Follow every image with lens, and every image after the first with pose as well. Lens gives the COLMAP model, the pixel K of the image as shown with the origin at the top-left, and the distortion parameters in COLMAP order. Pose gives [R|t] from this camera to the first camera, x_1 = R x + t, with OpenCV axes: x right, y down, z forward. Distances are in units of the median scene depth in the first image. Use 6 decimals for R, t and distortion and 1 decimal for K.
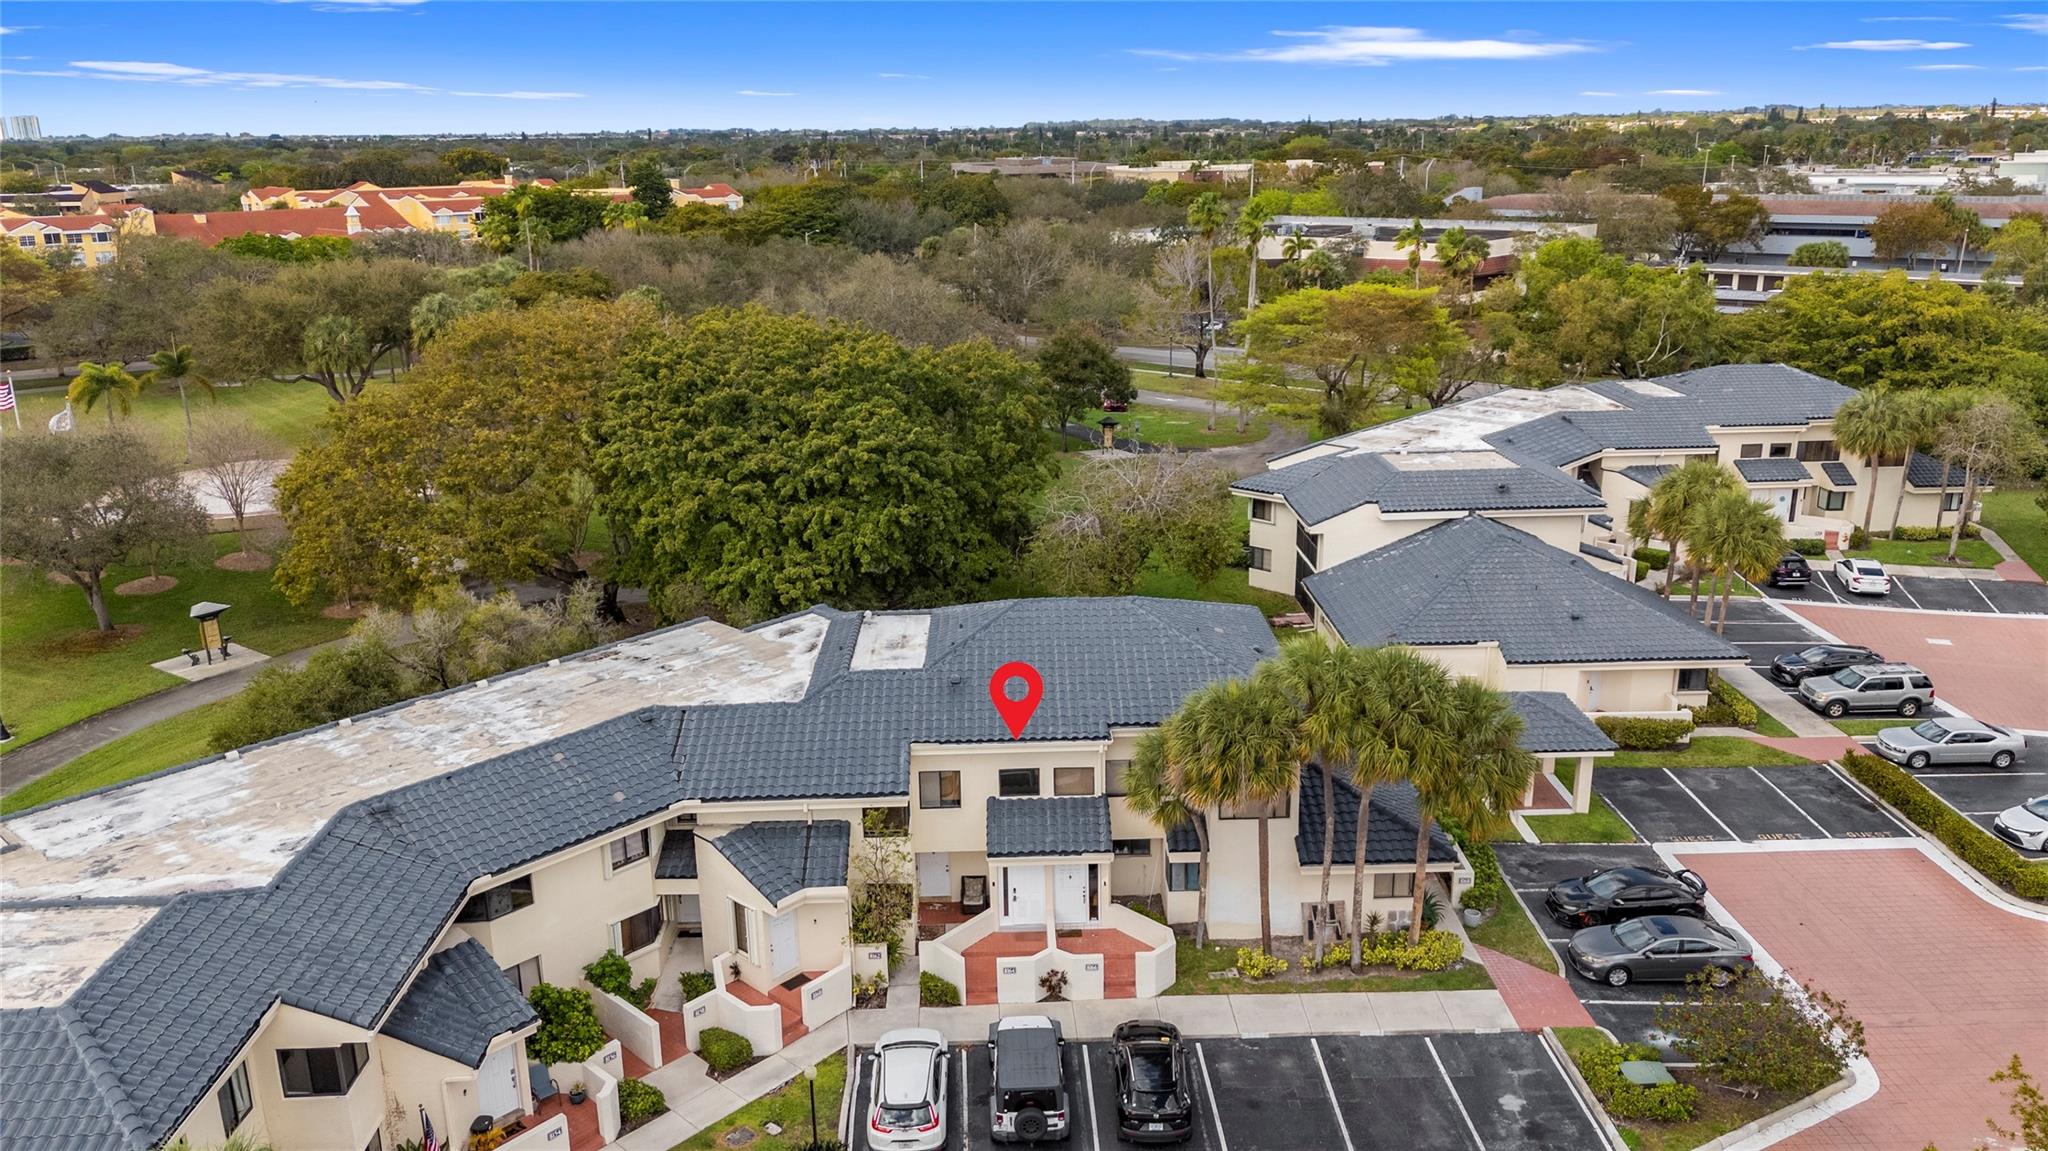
lens RADIAL K [[1485.1, 0, 1018.6], [0, 1485.1, 576.1], [0, 0, 1]] dist [0.065260, -0.055083]
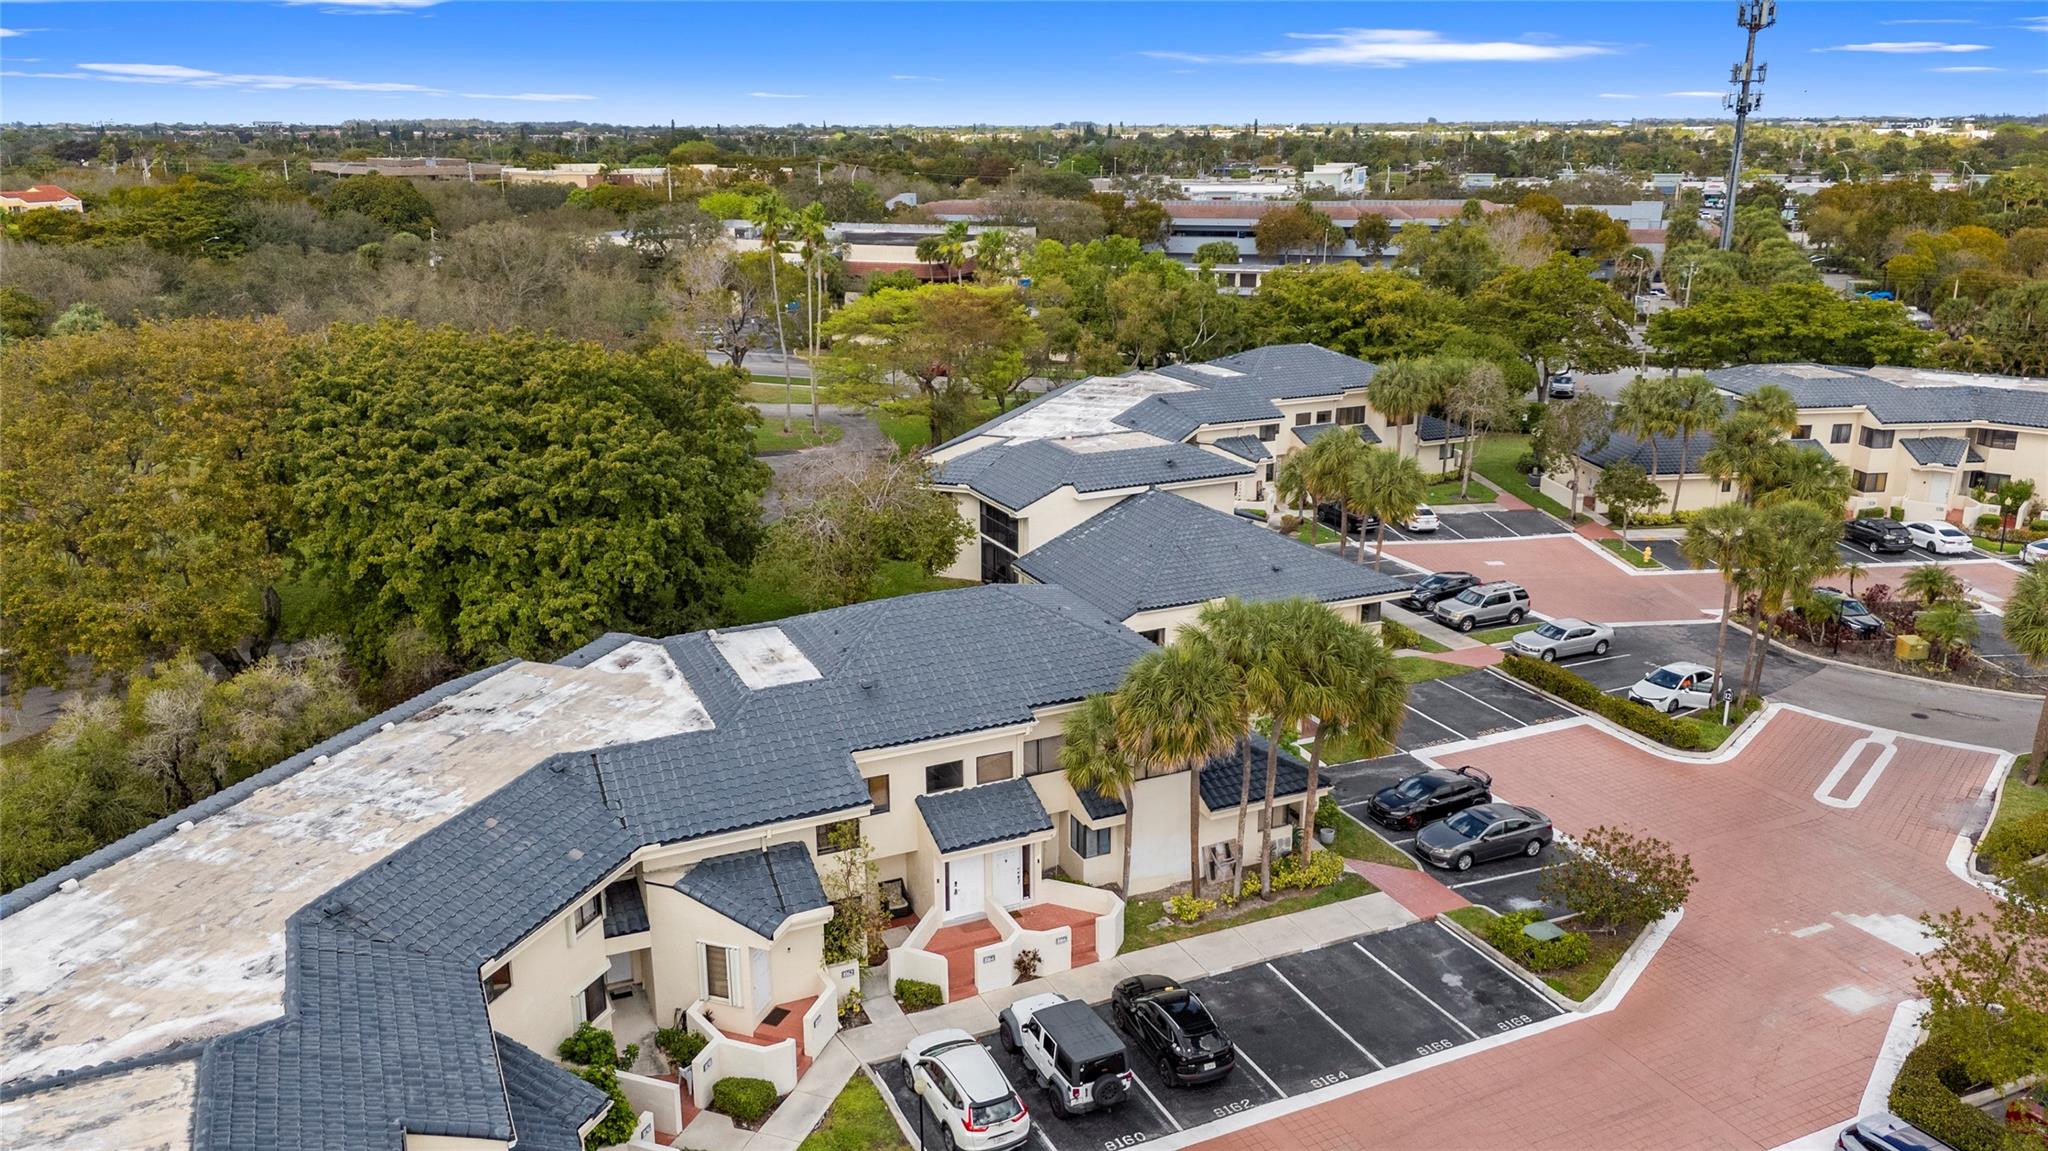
lens RADIAL K [[1485.1, 0, 1012.4], [0, 1485.1, 590.1], [0, 0, 1]] dist [0.065260, -0.055083]
pose [[0.919748, -0.102893, 0.378783, -0.314467], [0.101094, 0.994570, 0.024693, -0.006344], [-0.379267, 0.015582, 0.925156, 0.052071]]
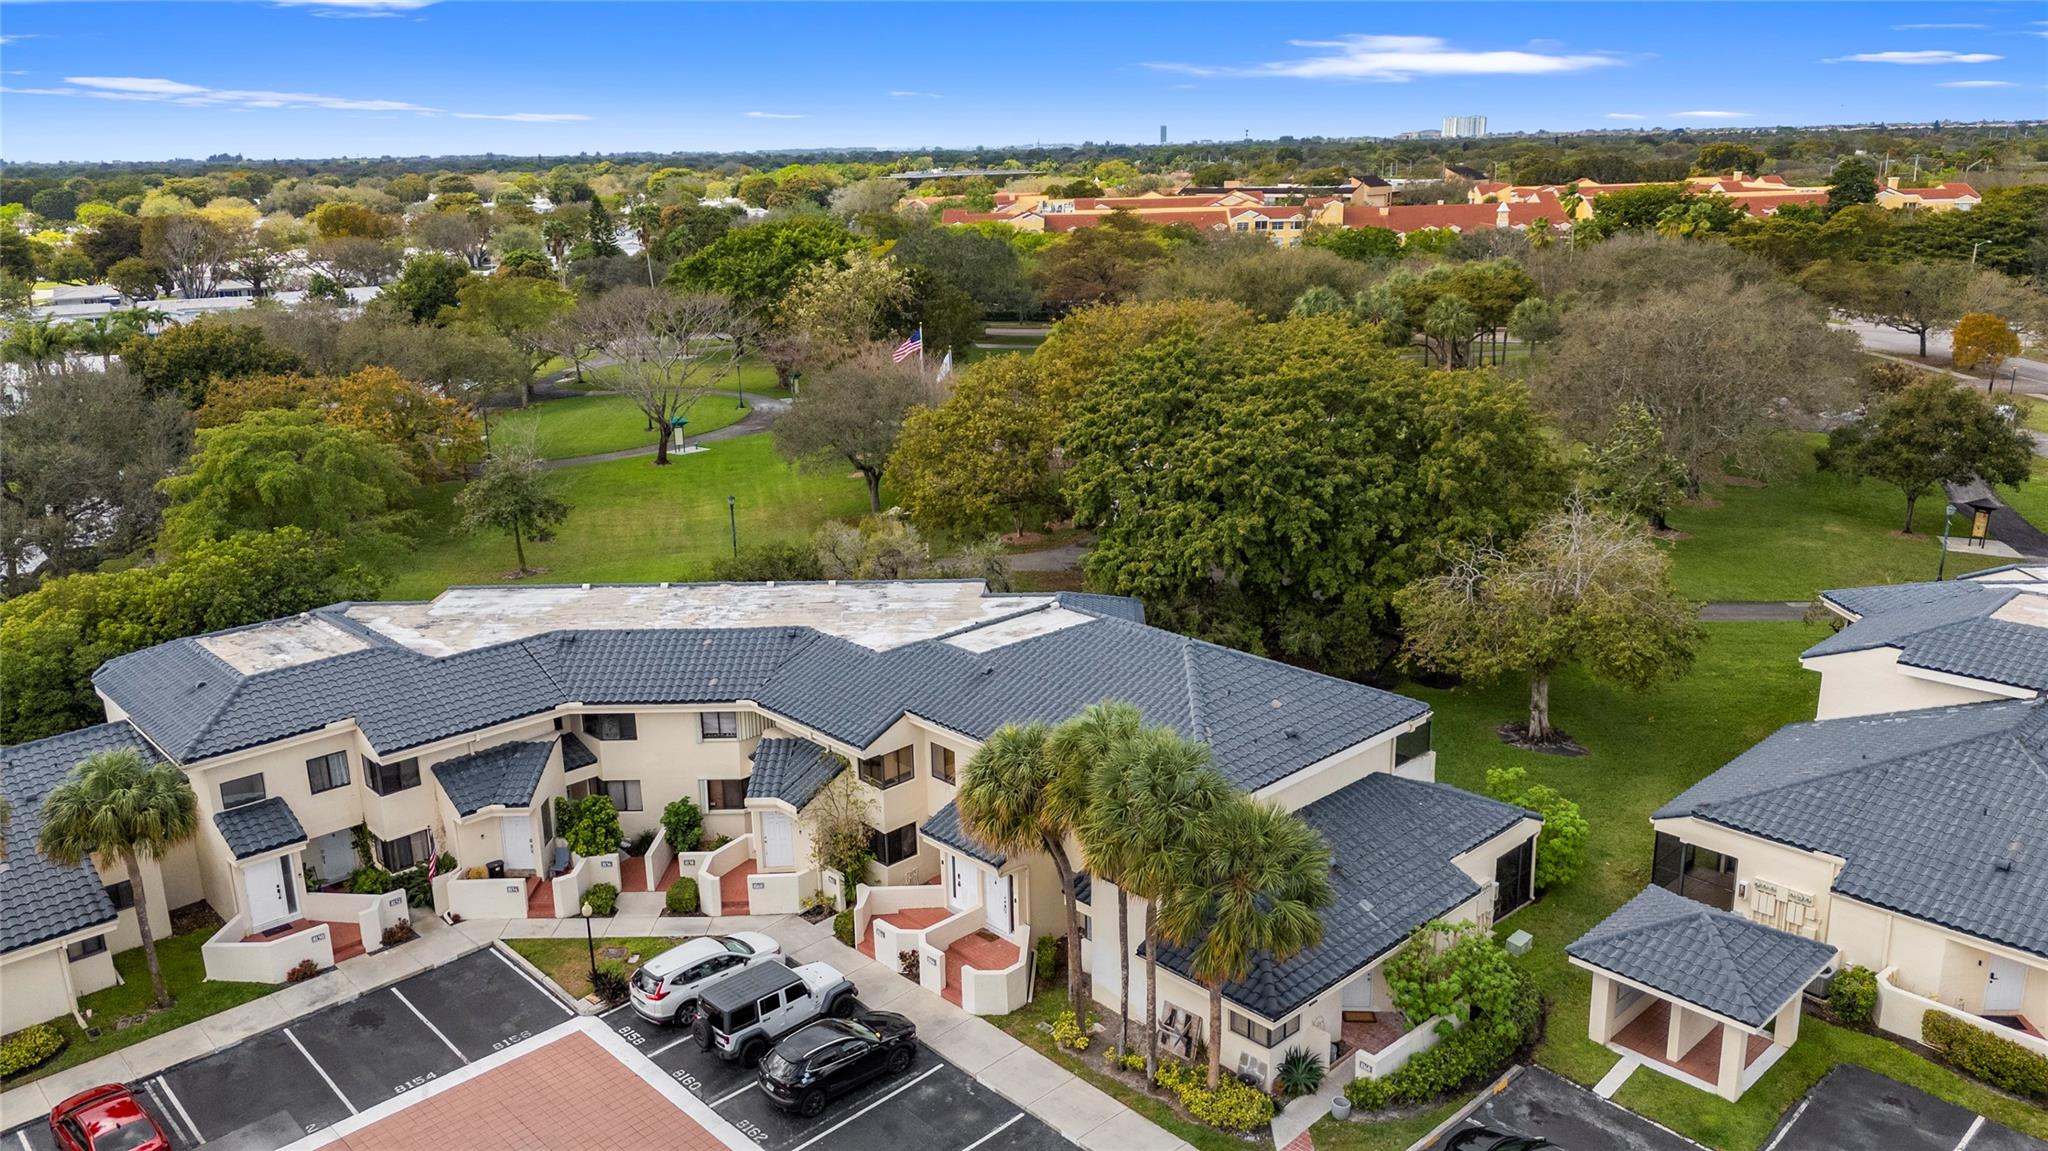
lens RADIAL K [[1485.1, 0, 1032.6], [0, 1485.1, 577.2], [0, 0, 1]] dist [0.065260, -0.055083]
pose [[0.674314, 0.206421, -0.709007, 0.702361], [-0.202727, 0.974993, 0.091053, -0.095815], [0.710072, 0.082336, 0.699298, 0.275354]]
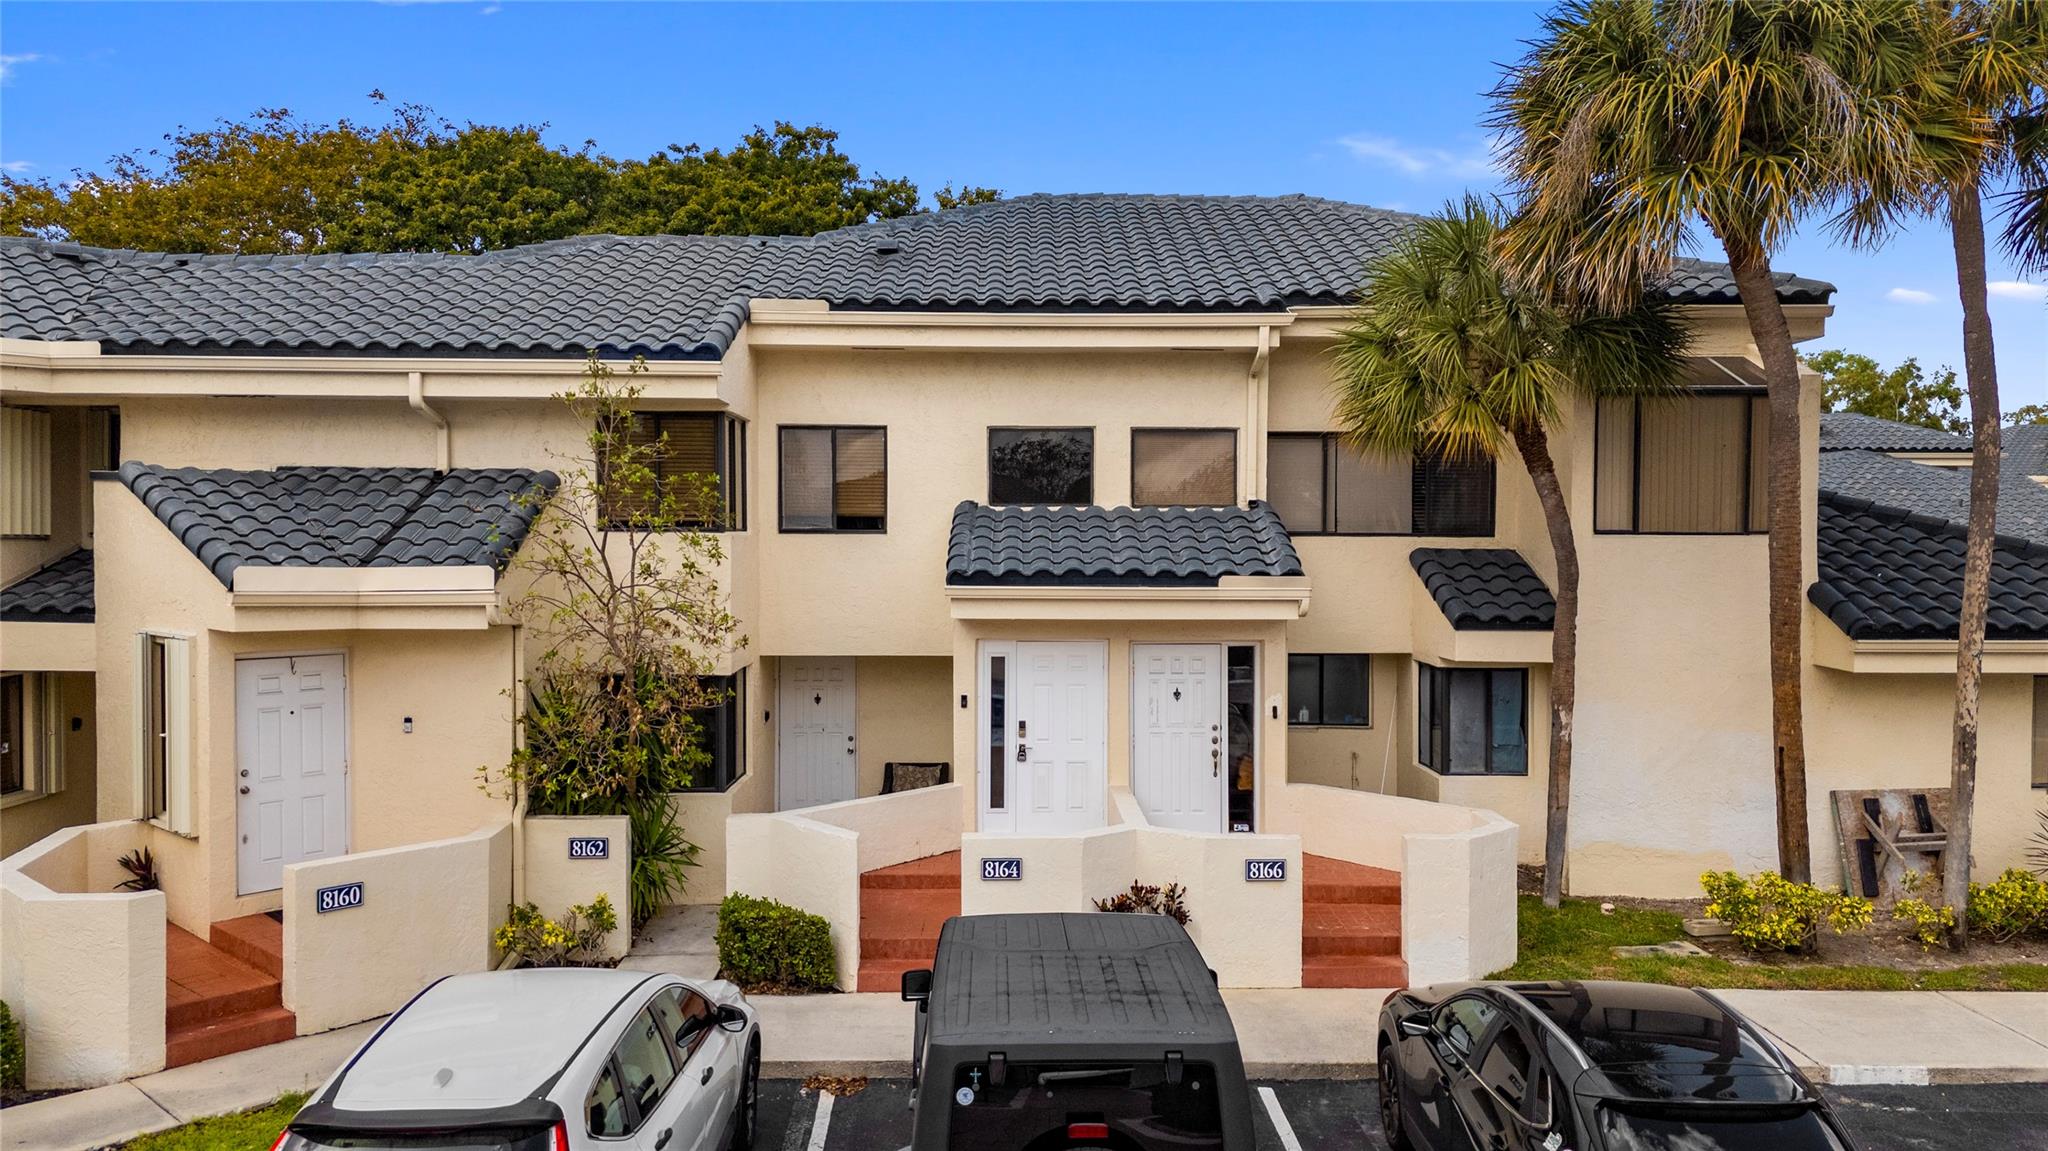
lens RADIAL K [[1485.1, 0, 1018.3], [0, 1485.1, 587.1], [0, 0, 1]] dist [0.065260, -0.055083]
pose [[0.999745, 0.020080, -0.010338, -0.000460], [-0.022058, 0.966465, -0.255849, 0.259105], [0.004854, 0.256011, 0.966662, 0.620106]]
